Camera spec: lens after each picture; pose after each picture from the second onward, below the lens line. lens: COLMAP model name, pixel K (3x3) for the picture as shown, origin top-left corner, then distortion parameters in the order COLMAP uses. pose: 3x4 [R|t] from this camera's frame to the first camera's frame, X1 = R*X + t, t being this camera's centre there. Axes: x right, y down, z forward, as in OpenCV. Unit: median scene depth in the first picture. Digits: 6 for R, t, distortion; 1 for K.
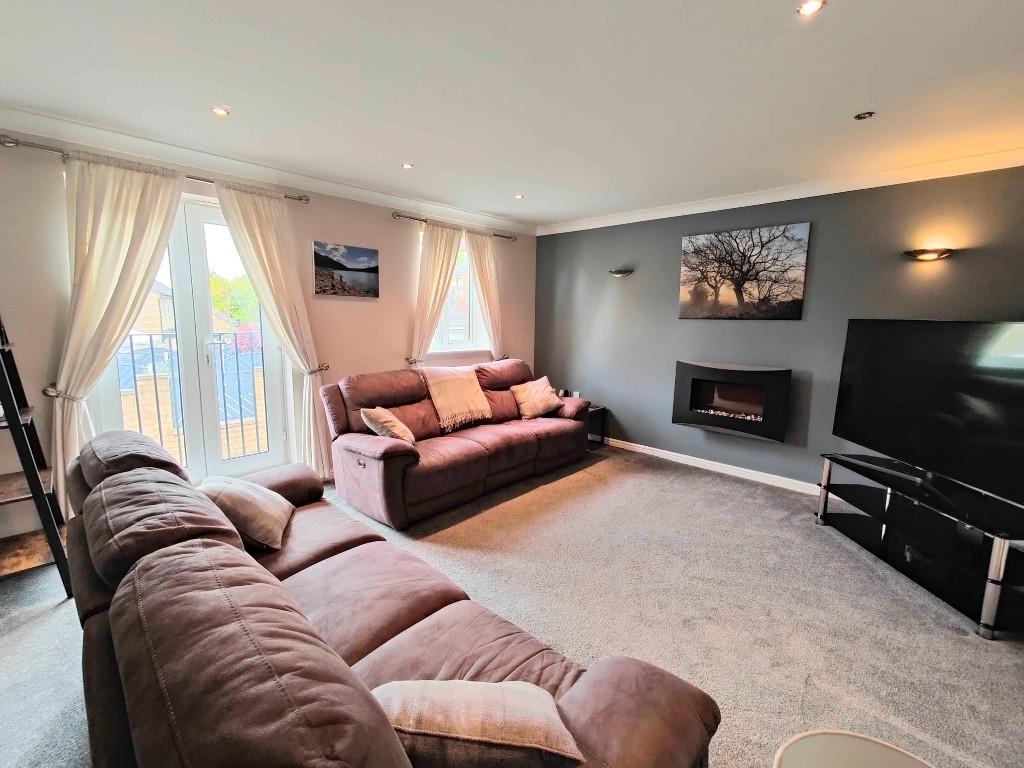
lens RADIAL K [[448.9, 0, 509.9], [0, 448.9, 380.9], [0, 0, 1]] dist [0.002020, -0.000261]
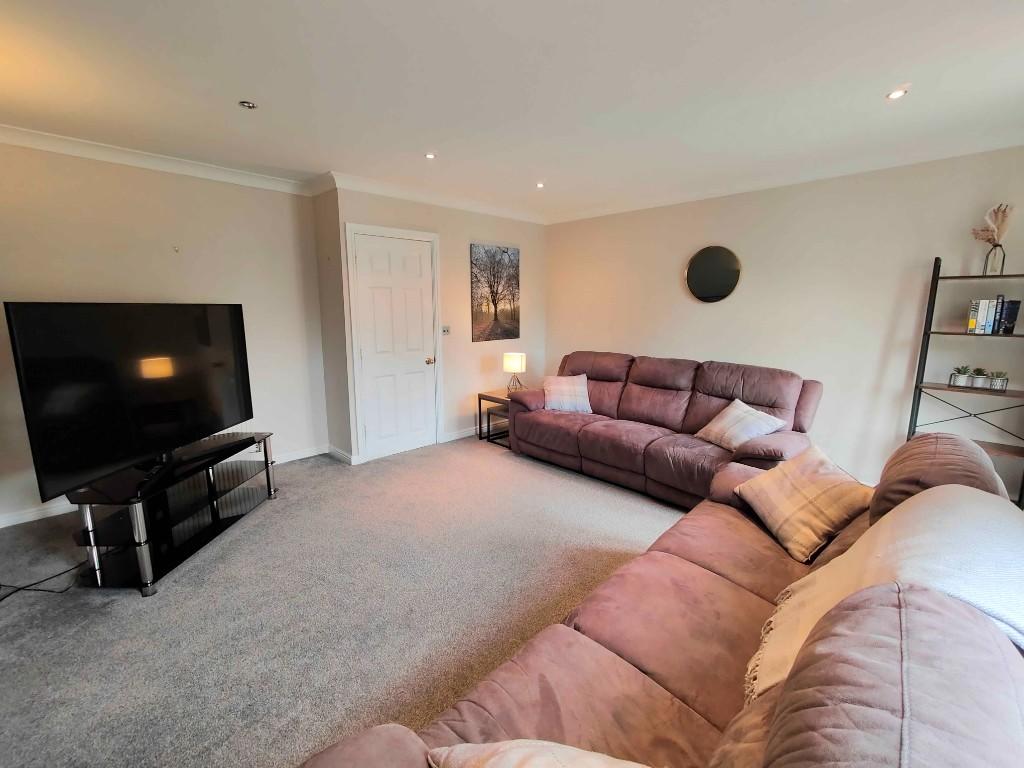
lens RADIAL K [[448.9, 0, 509.9], [0, 448.9, 380.9], [0, 0, 1]] dist [0.002020, -0.000261]
pose [[-0.999783, -0.015975, 0.013333, 0.096089], [-0.011144, 0.952202, 0.305266, -0.183206], [-0.017573, 0.305051, -0.952174, 1.282109]]
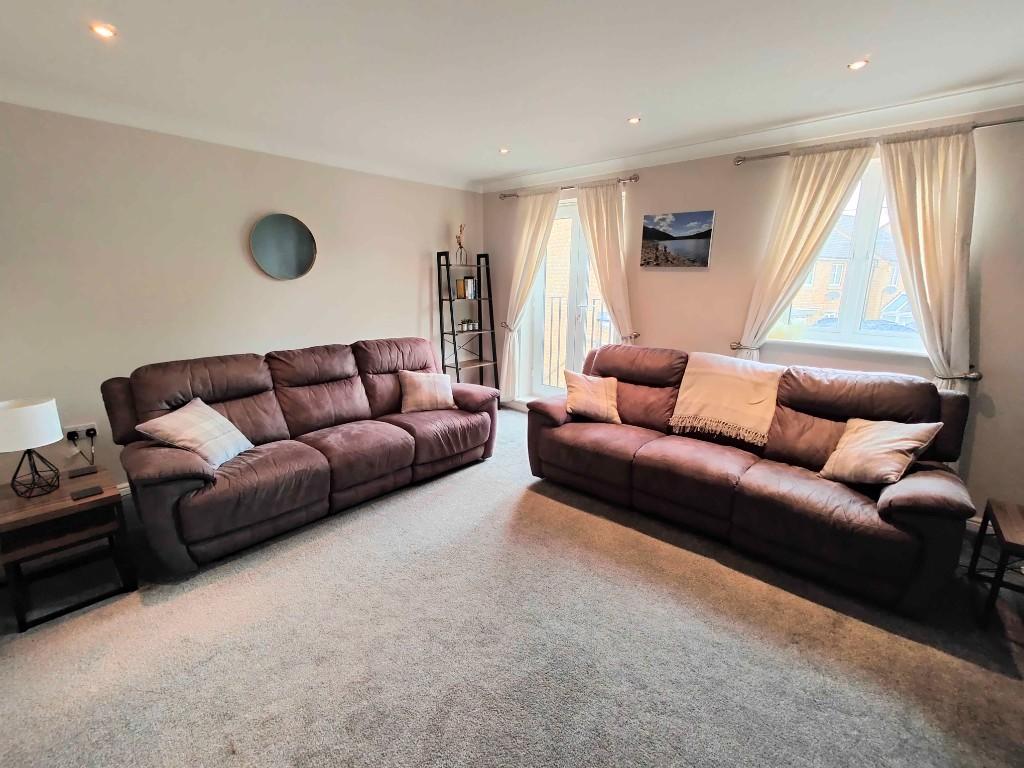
lens RADIAL K [[448.9, 0, 509.9], [0, 448.9, 380.9], [0, 0, 1]] dist [0.002020, -0.000261]
pose [[0.035280, 0.217971, -0.975317, 0.617659], [-0.149679, 0.966069, 0.210490, -0.102724], [0.988105, 0.138559, 0.066709, 0.623499]]
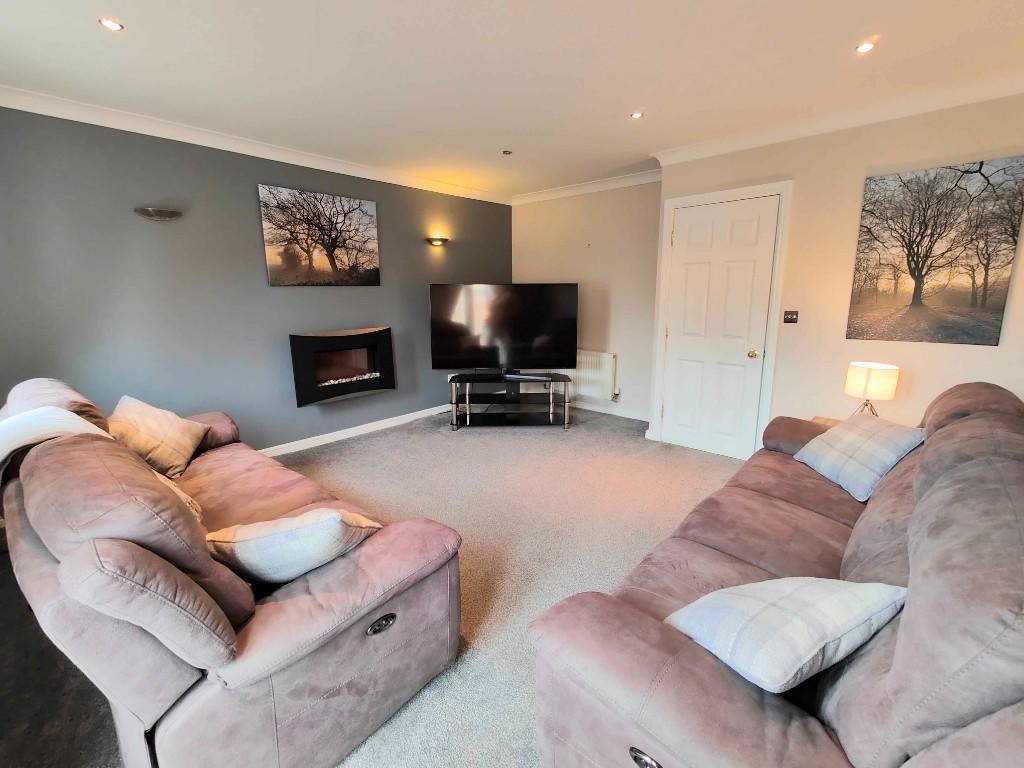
lens RADIAL K [[448.9, 0, 509.9], [0, 448.9, 380.9], [0, 0, 1]] dist [0.002020, -0.000261]
pose [[-0.032408, -0.211573, 0.976825, -0.547570], [0.149927, 0.965251, 0.214040, -0.089674], [-0.988166, 0.153389, 0.000439, 0.659396]]
